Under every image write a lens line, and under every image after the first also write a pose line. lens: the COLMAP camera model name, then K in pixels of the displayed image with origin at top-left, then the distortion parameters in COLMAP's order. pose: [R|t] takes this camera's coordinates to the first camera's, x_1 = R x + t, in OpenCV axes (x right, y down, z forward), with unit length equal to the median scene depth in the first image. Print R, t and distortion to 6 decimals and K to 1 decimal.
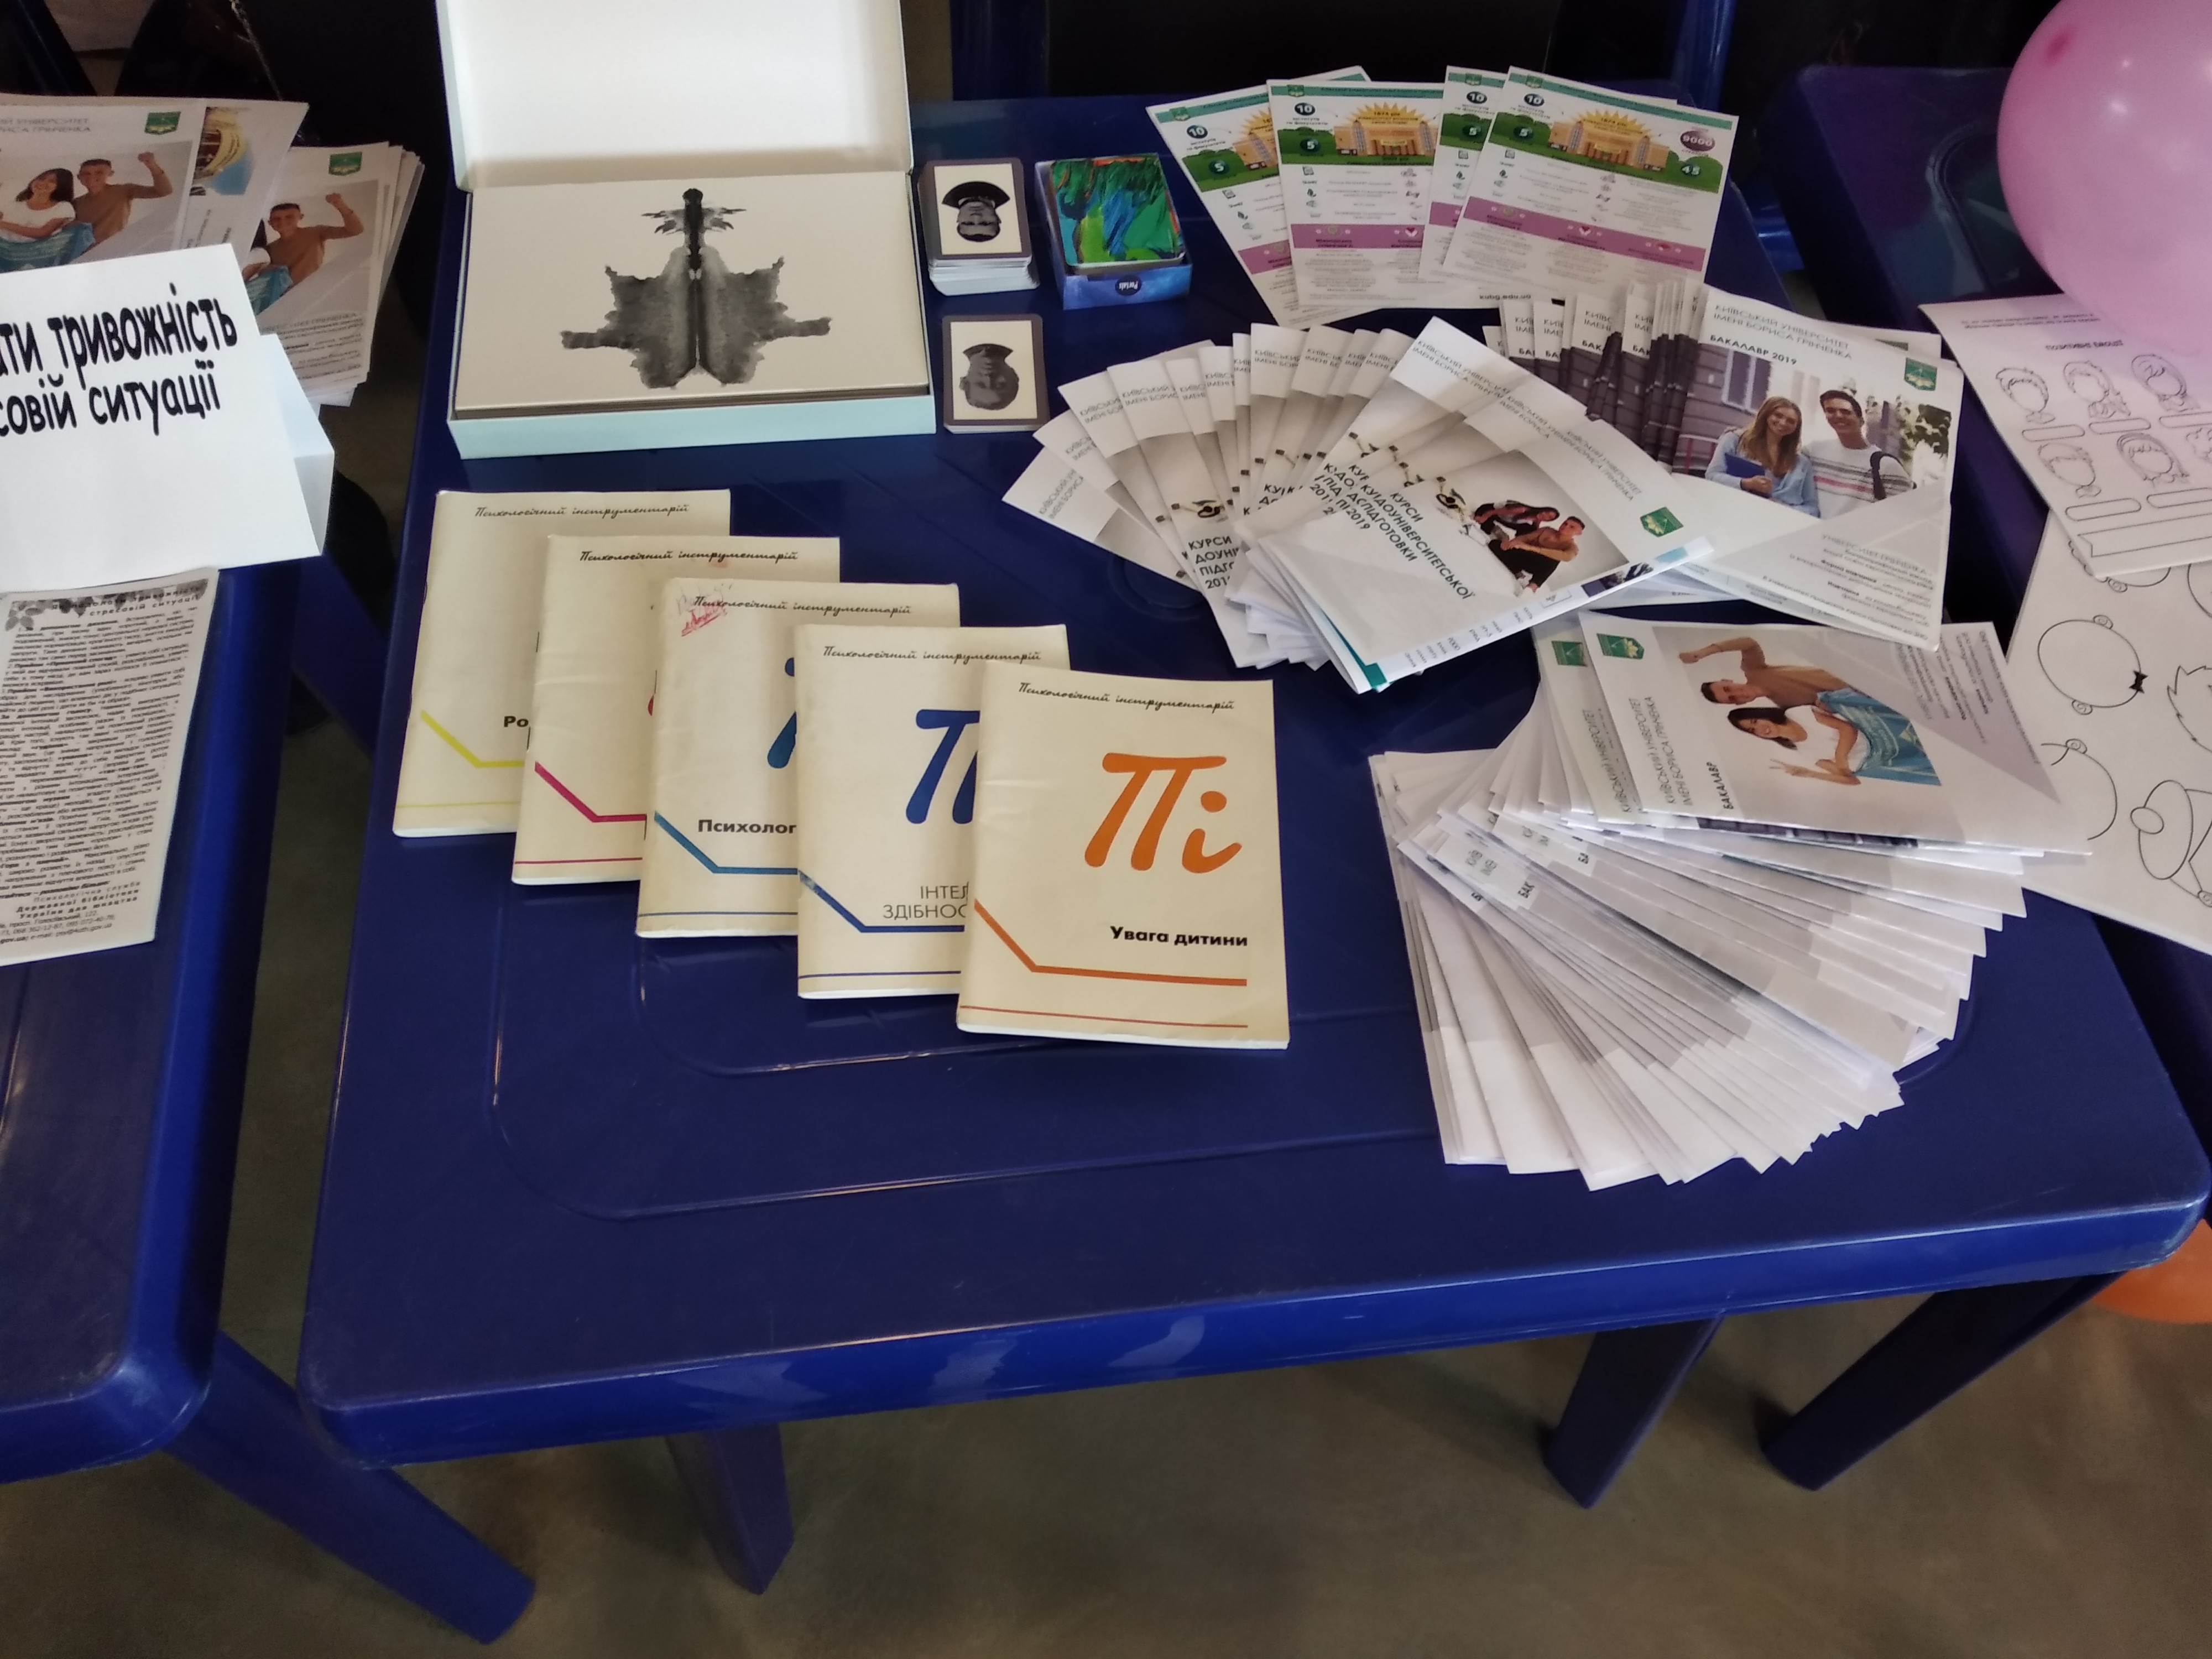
lens RADIAL K [[1727.4, 0, 1115.0], [0, 1727.4, 830.3], [0, 0, 1]] dist [0.053475, -0.081689]
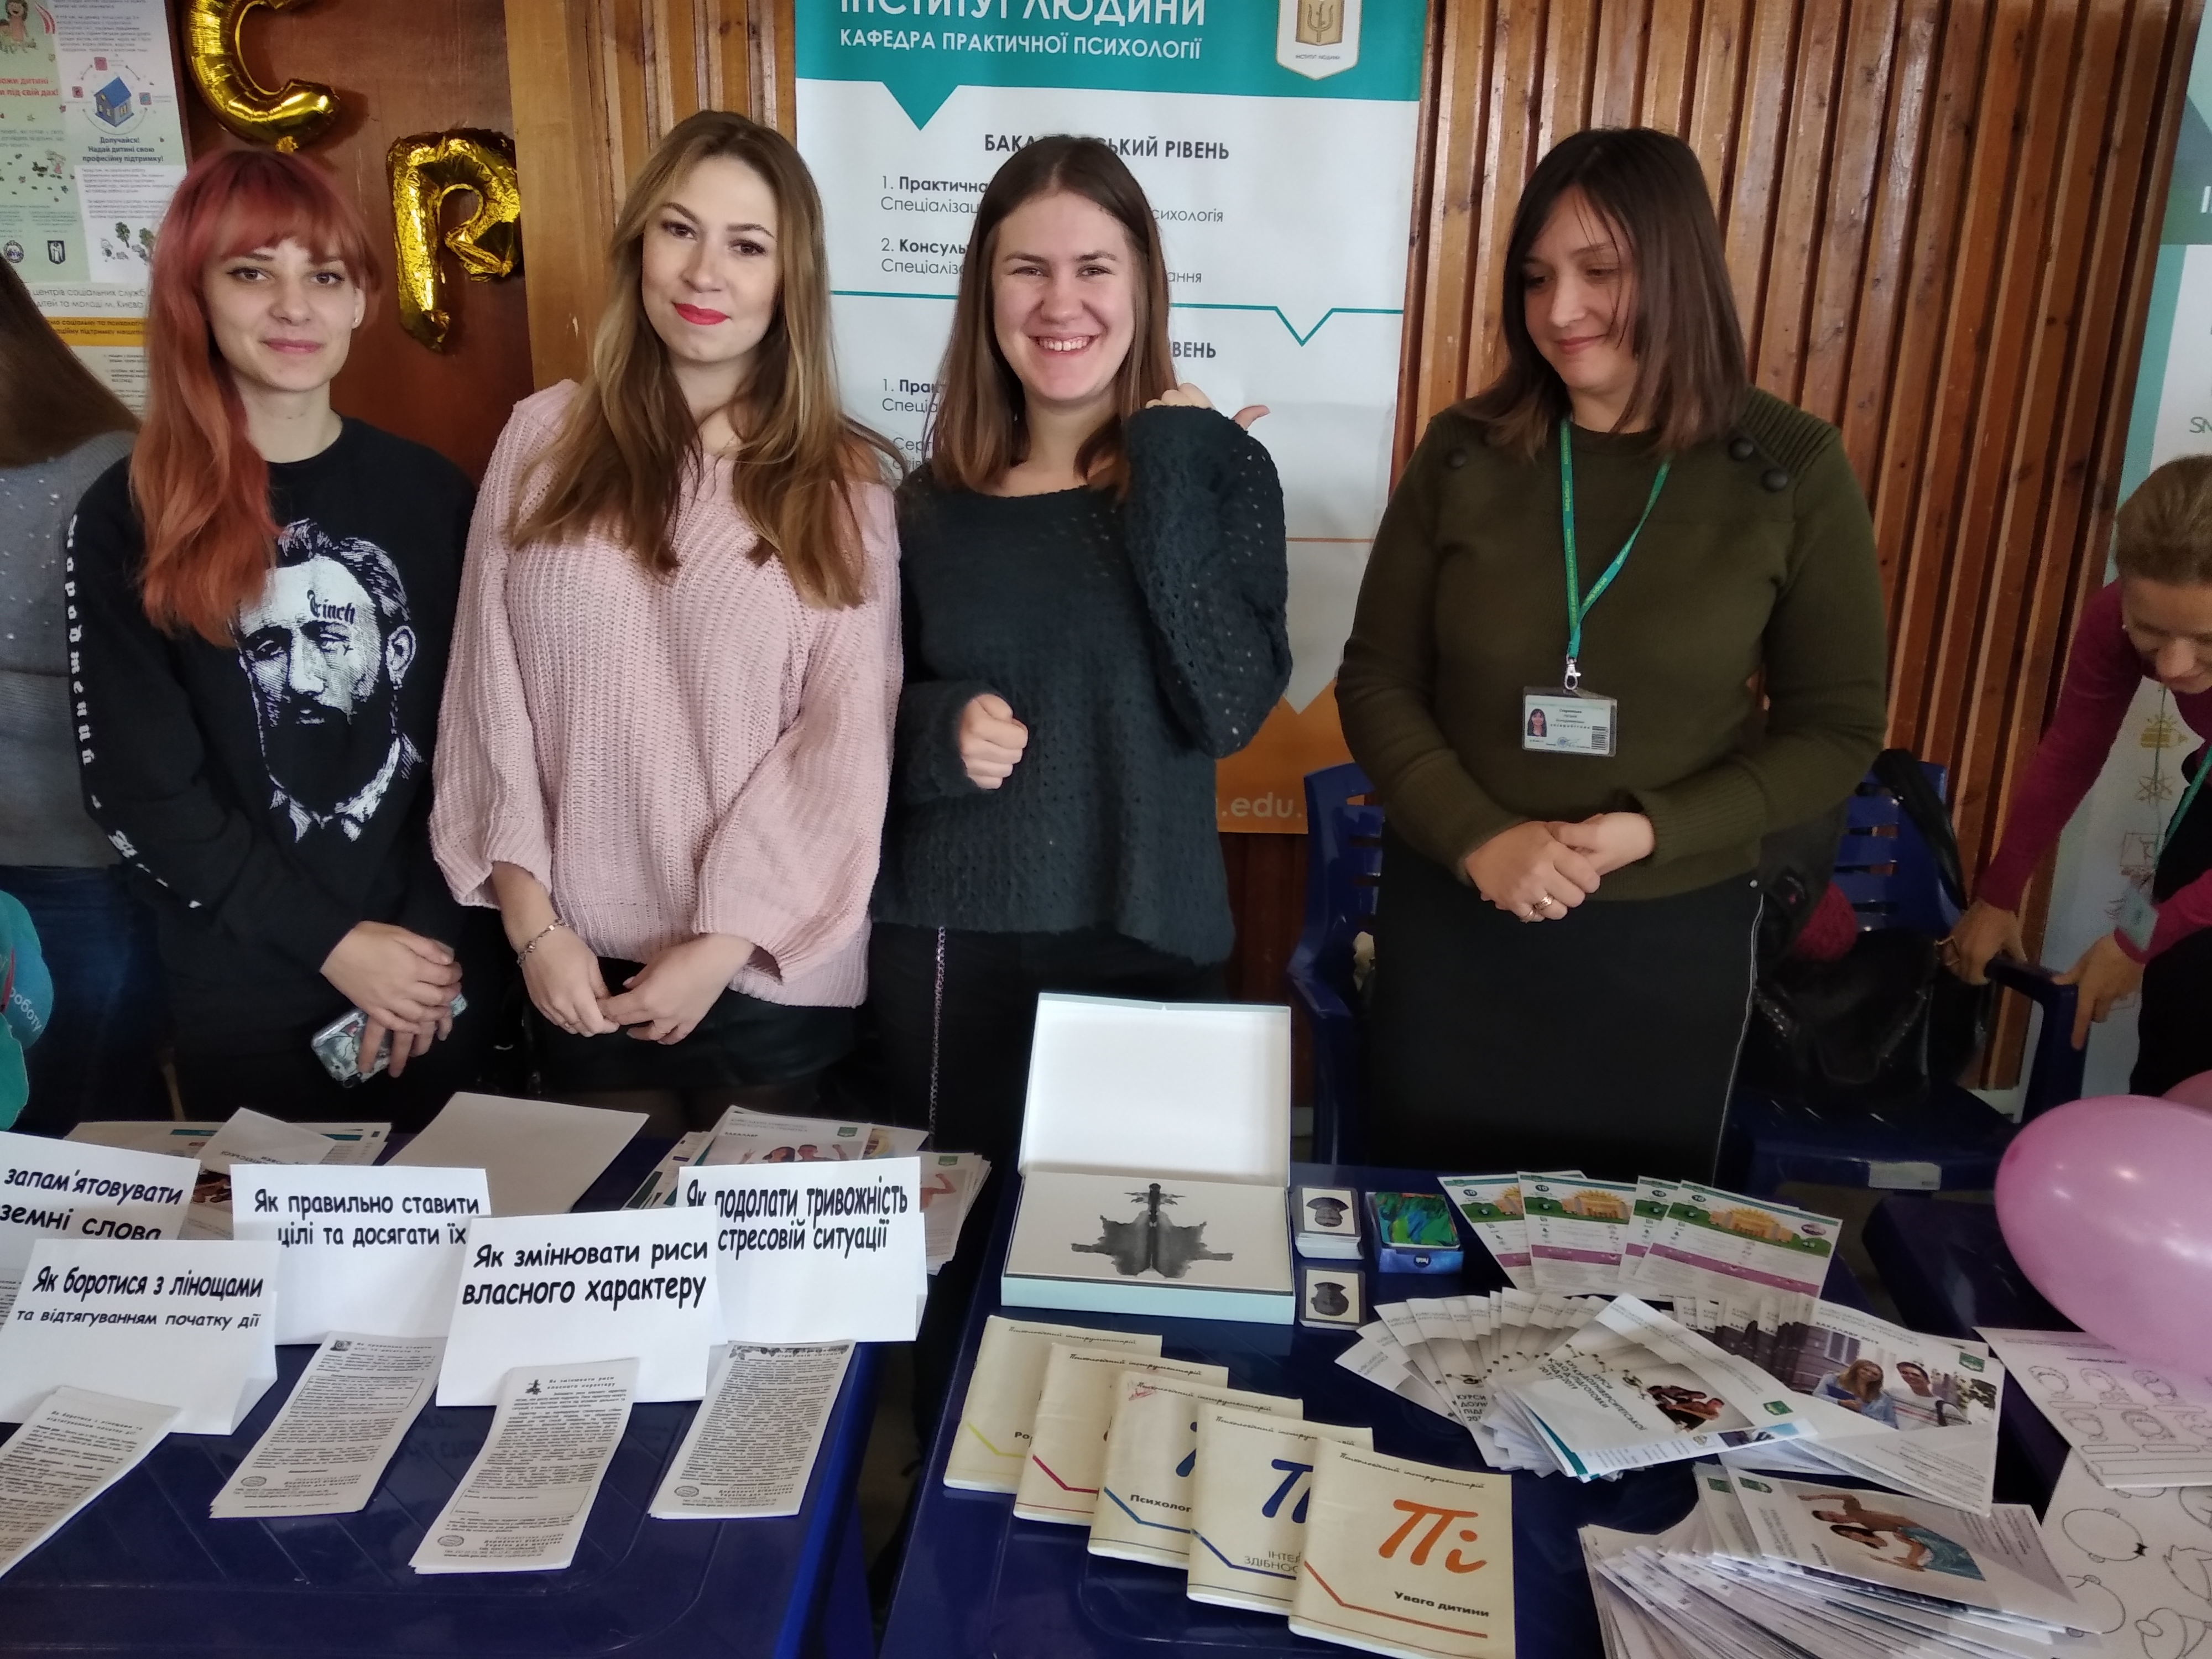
lens RADIAL K [[1758.4, 0, 1124.9], [0, 1758.4, 826.1], [0, 0, 1]] dist [0.049072, -0.047556]
pose [[0.983700, 0.044648, -0.174189, 0.004332], [-0.147451, 0.754725, -0.639256, 0.491243], [0.102923, 0.654520, 0.749006, -0.519128]]
